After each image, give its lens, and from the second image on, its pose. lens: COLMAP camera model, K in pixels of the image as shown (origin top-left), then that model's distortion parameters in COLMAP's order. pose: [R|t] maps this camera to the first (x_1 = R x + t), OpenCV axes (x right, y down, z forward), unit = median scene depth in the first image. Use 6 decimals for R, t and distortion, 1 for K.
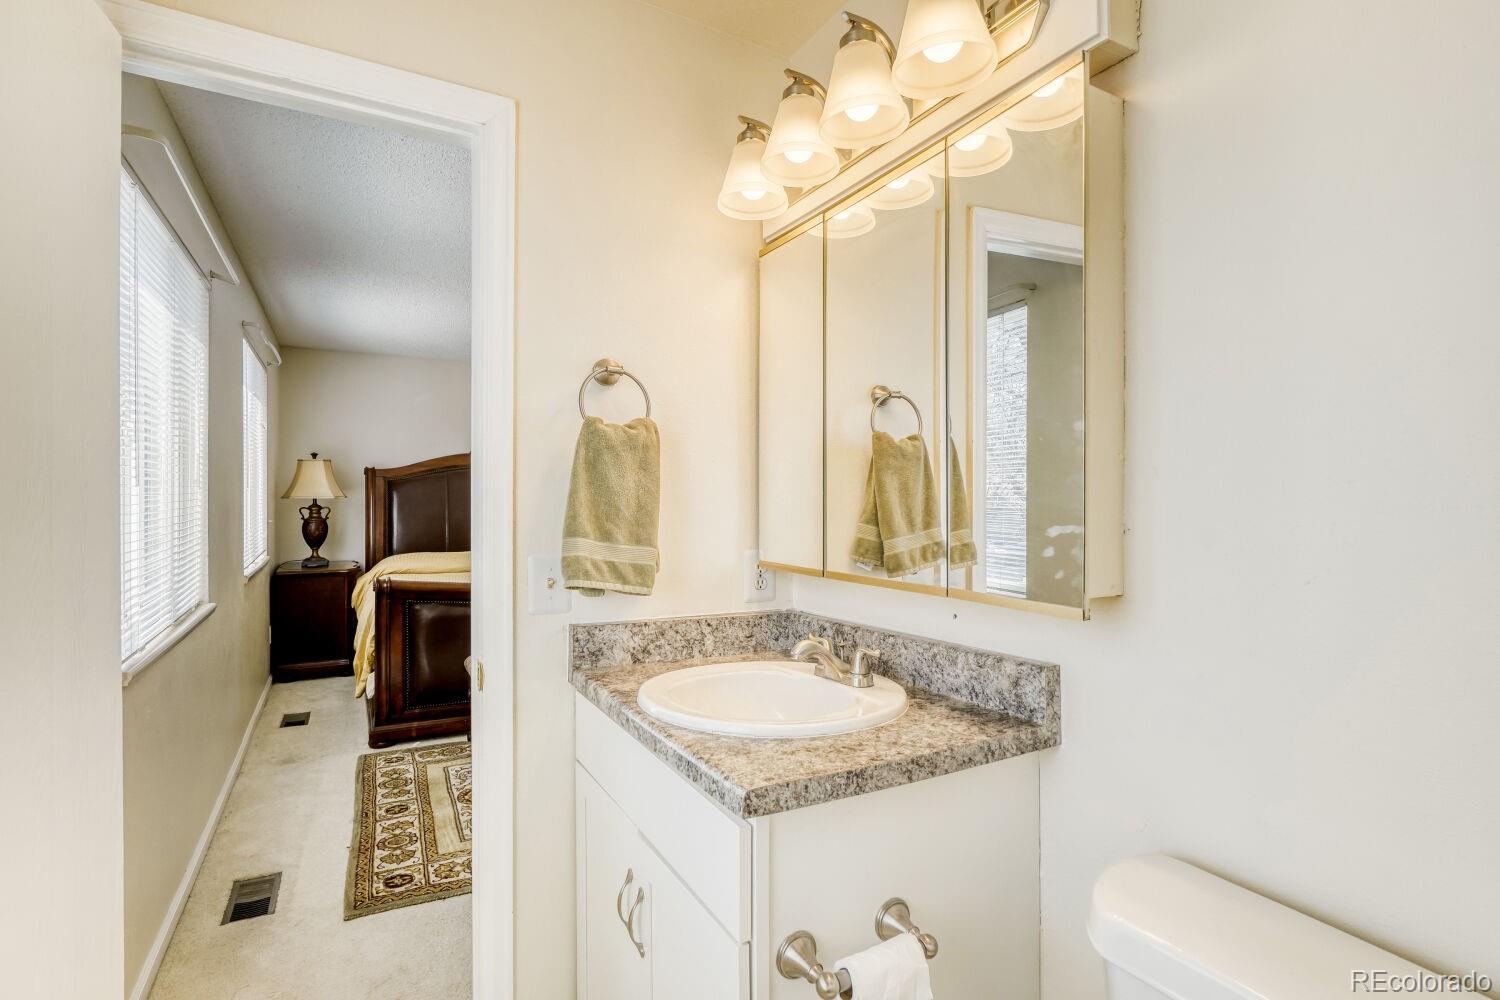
lens RADIAL K [[734.7, 0, 751.4], [0, 734.7, 504.2], [0, 0, 1]] dist [0.005688, 0.003302]
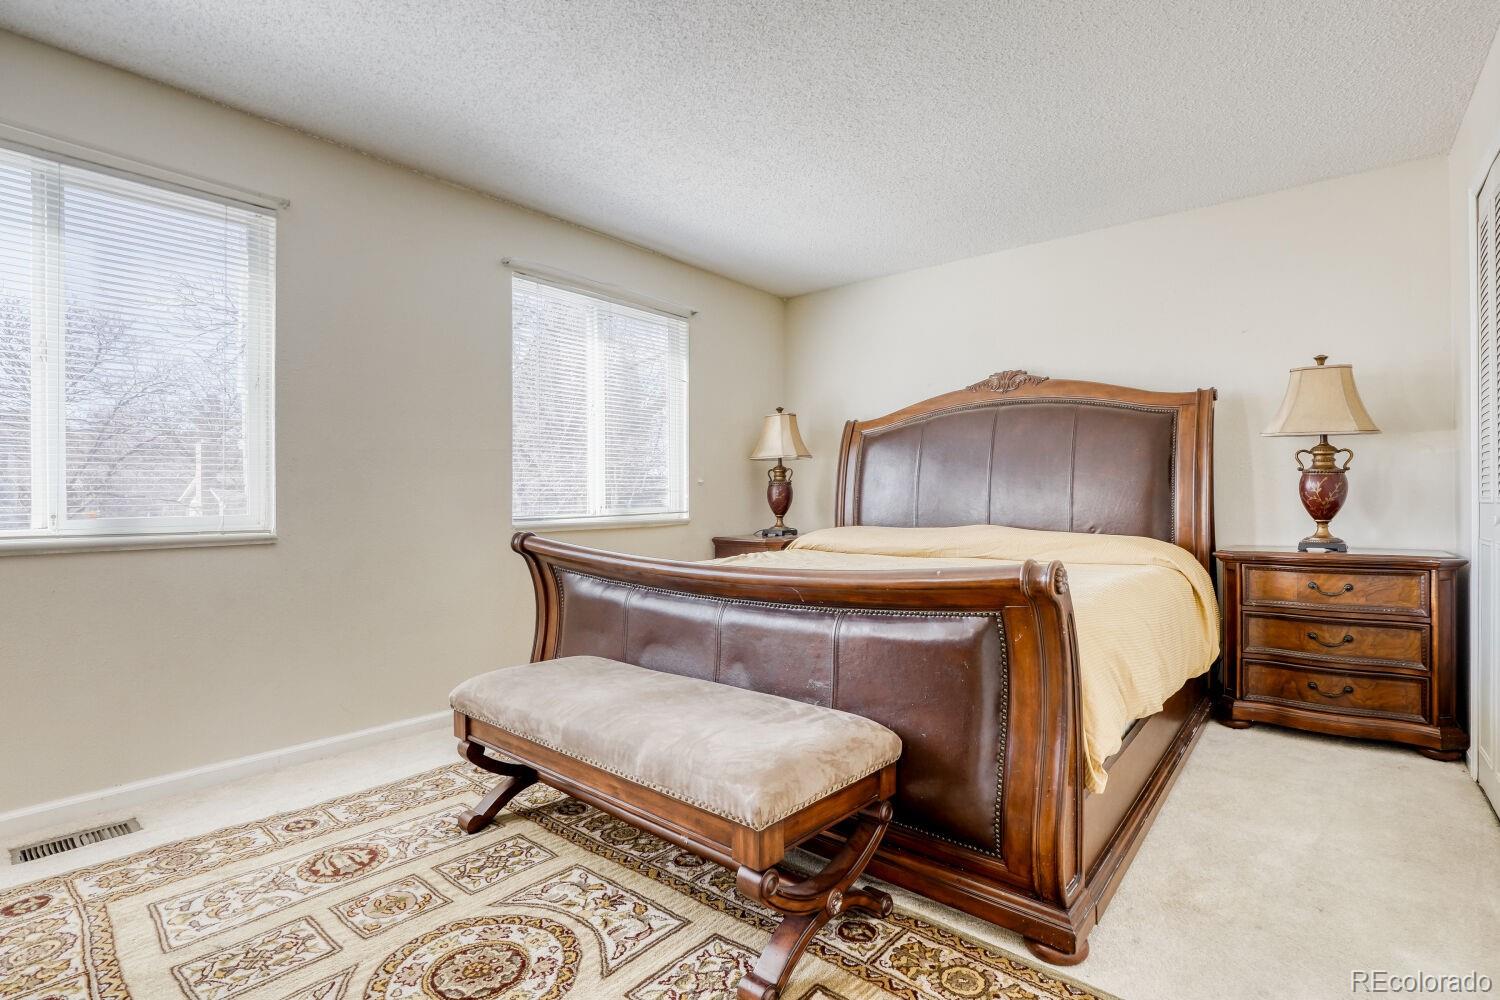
lens RADIAL K [[734.7, 0, 749.4], [0, 734.7, 505.1], [0, 0, 1]] dist [0.005688, 0.003302]
pose [[0.325625, 0.026852, -0.945118, 0.423260], [0.000189, 0.999595, 0.028465, 0.038264], [0.945499, -0.009447, 0.325488, 1.168506]]
